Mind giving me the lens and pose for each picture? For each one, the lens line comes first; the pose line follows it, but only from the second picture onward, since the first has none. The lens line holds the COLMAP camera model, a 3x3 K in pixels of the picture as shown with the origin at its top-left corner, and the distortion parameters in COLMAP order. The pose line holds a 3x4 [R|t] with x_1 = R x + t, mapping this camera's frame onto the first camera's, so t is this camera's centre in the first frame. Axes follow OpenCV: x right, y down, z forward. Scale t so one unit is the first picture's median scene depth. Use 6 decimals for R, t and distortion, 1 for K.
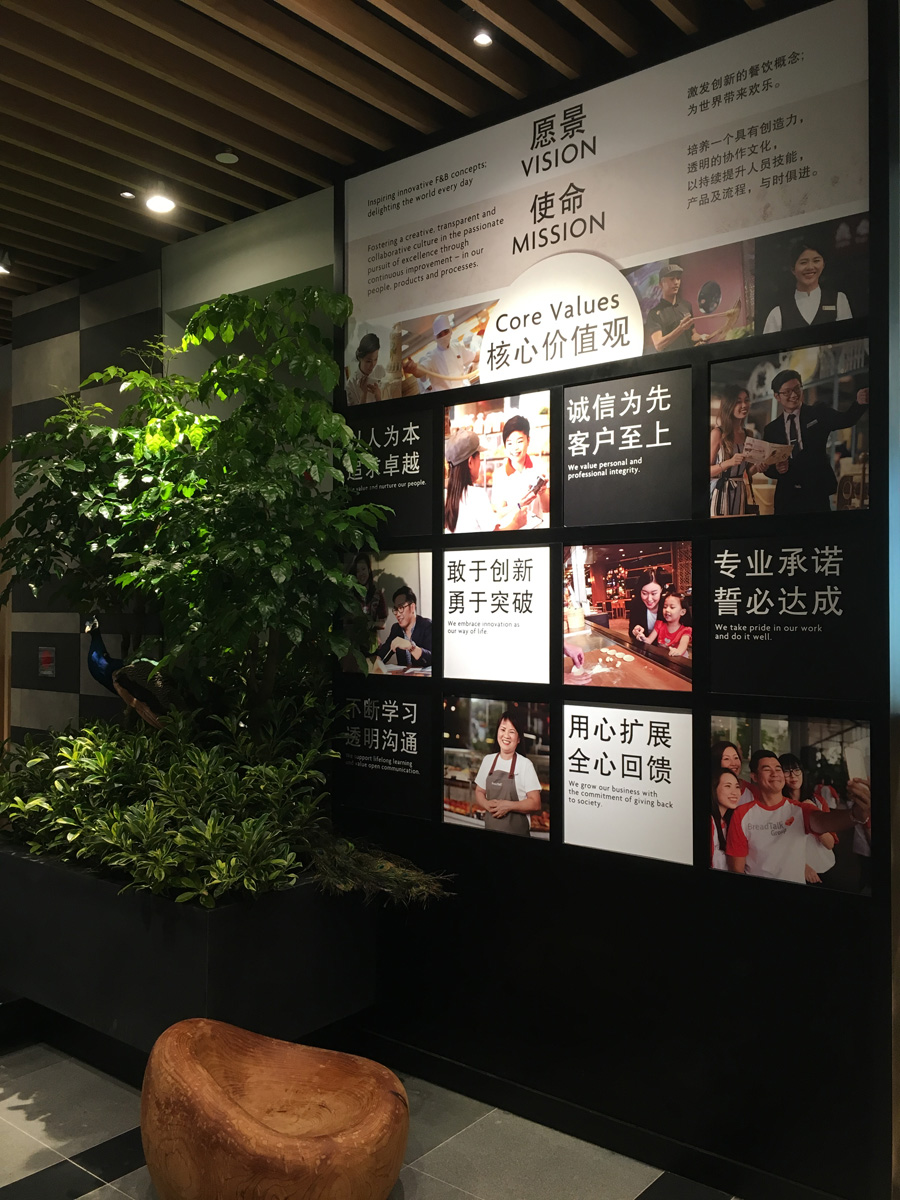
lens RADIAL K [[1027.0, 0, 457.2], [0, 1027.0, 597.1], [0, 0, 1]] dist [0.086254, -0.111666]
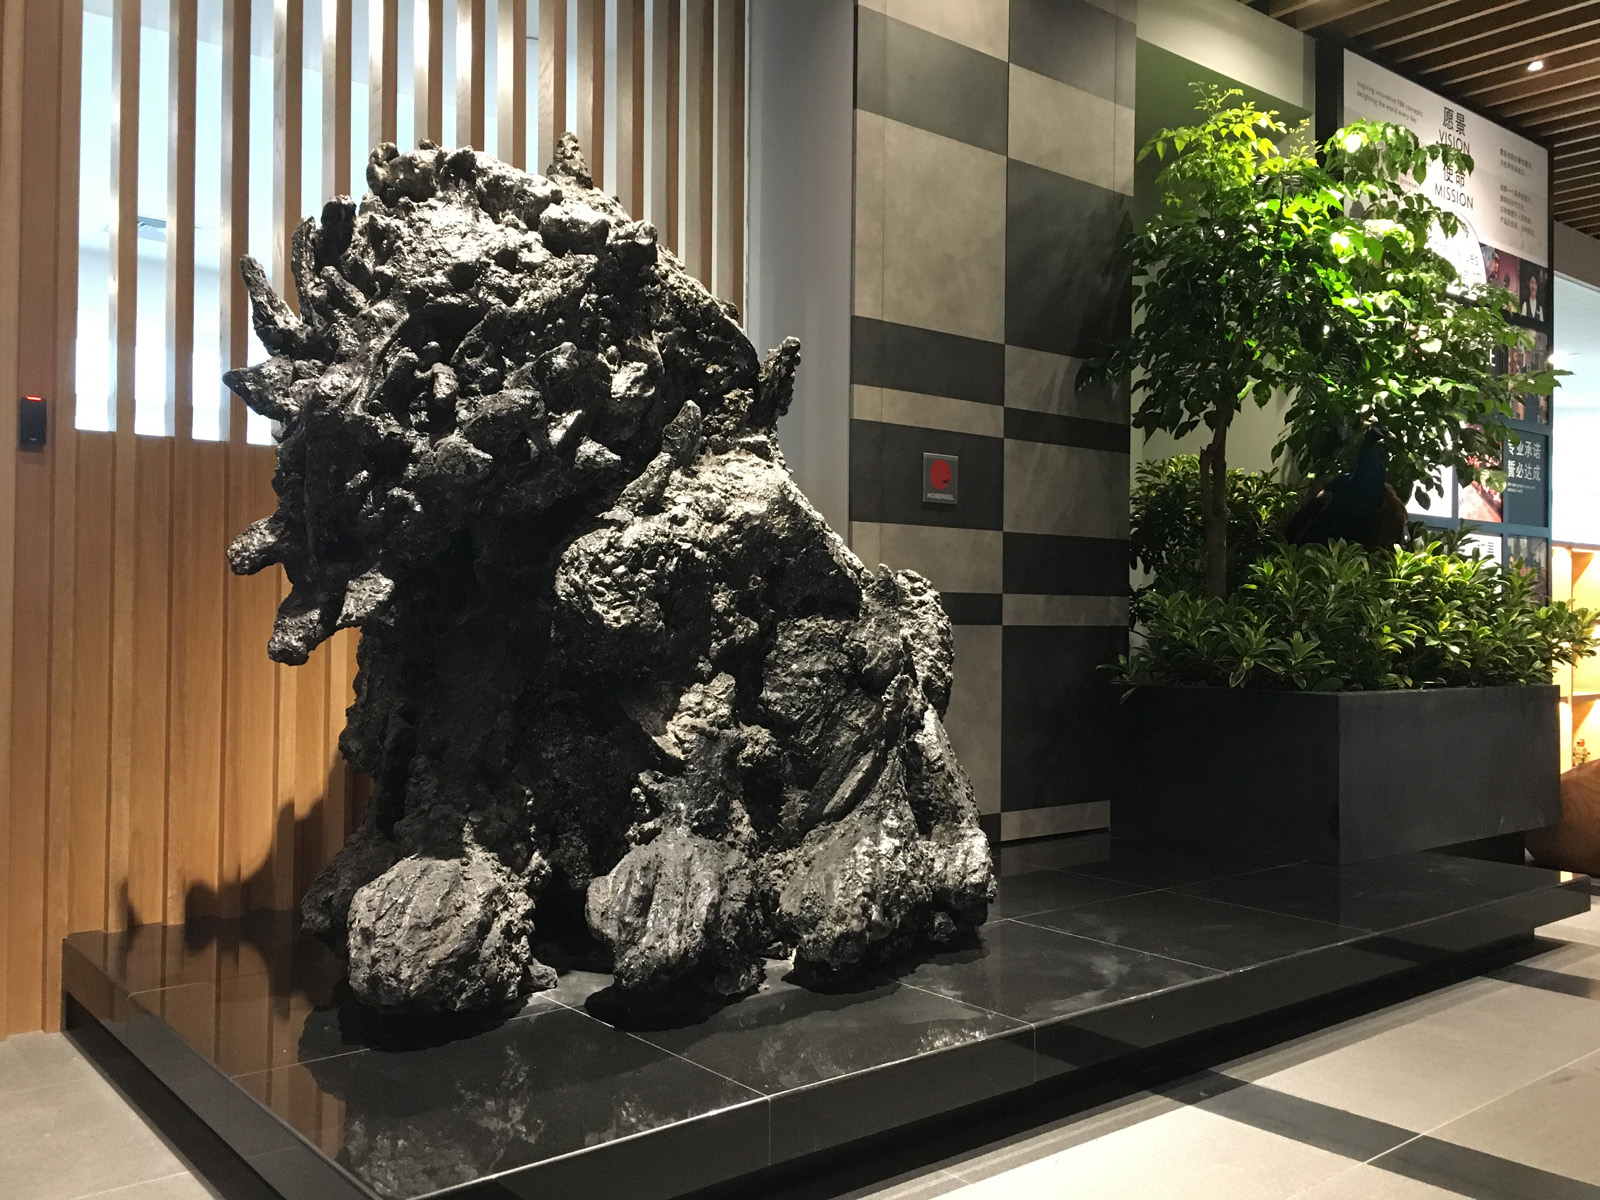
lens RADIAL K [[1369.3, 0, 797.7], [0, 1369.3, 590.9], [0, 0, 1]] dist [0.086254, -0.111666]
pose [[0.202178, 0.018954, 0.979165, -1.908085], [-0.018021, 0.999715, -0.015630, 0.227109], [-0.979183, -0.014485, 0.202462, 1.478681]]
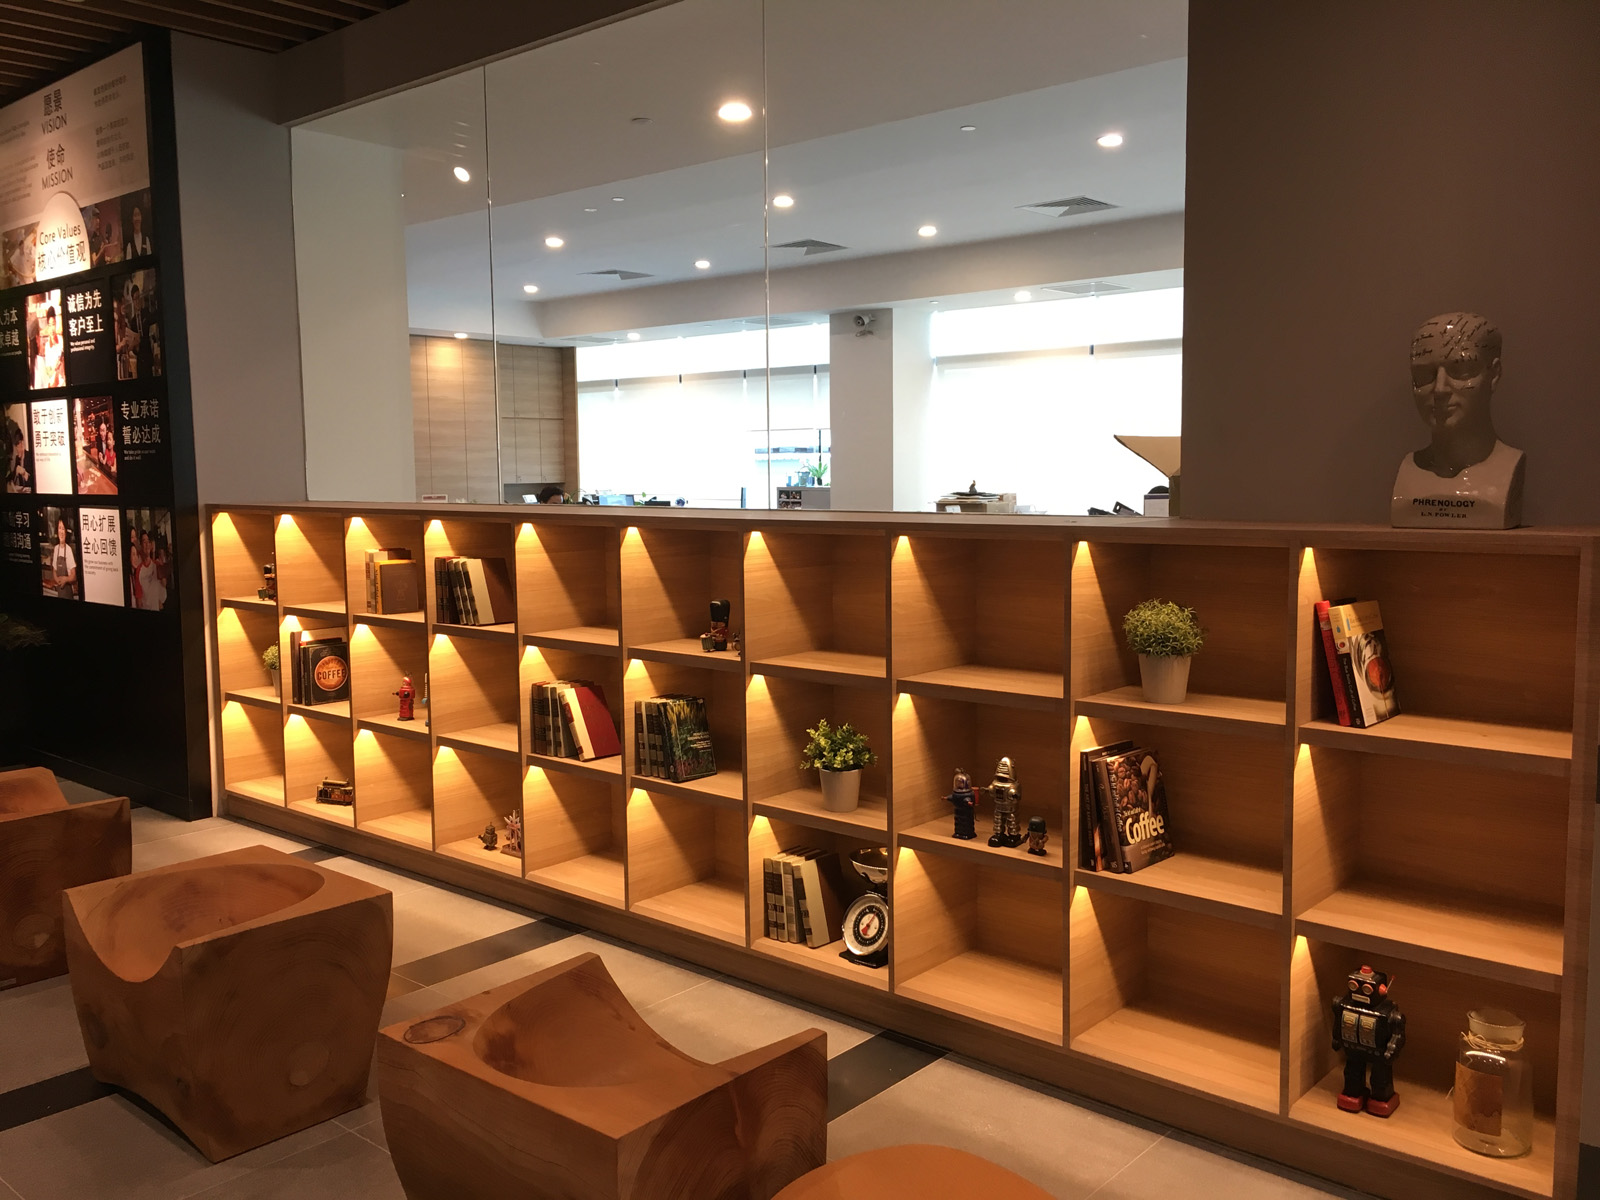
lens RADIAL K [[1369.3, 0, 797.7], [0, 1369.3, 590.9], [0, 0, 1]] dist [0.086254, -0.111666]
pose [[0.998627, -0.008550, -0.051679, 1.212565], [0.013926, 0.994419, 0.104583, 0.028883], [0.050496, -0.105159, 0.993173, -0.916298]]
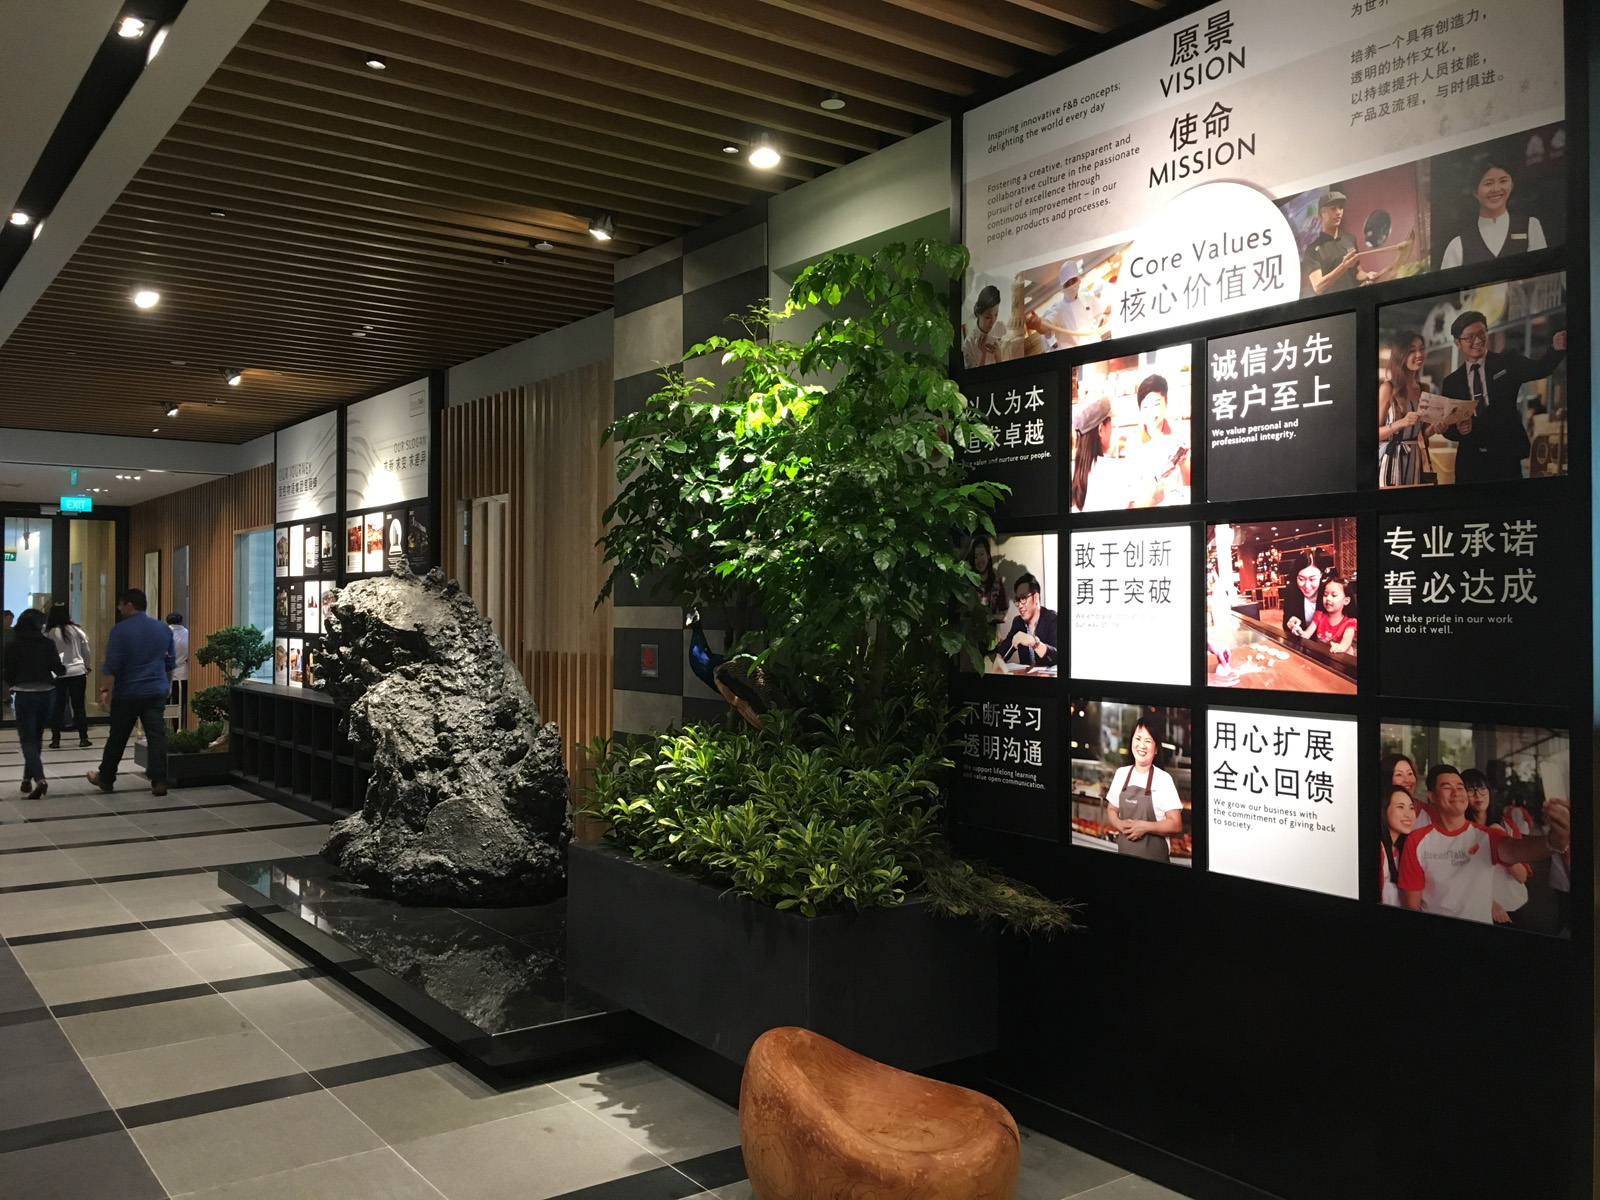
lens RADIAL K [[1369.3, 0, 797.7], [0, 1369.3, 590.9], [0, 0, 1]] dist [0.086254, -0.111666]
pose [[0.963976, -0.002711, -0.265976, 0.079190], [0.002107, 0.999995, -0.002557, 0.007647], [0.265981, 0.001904, 0.963976, -0.195518]]
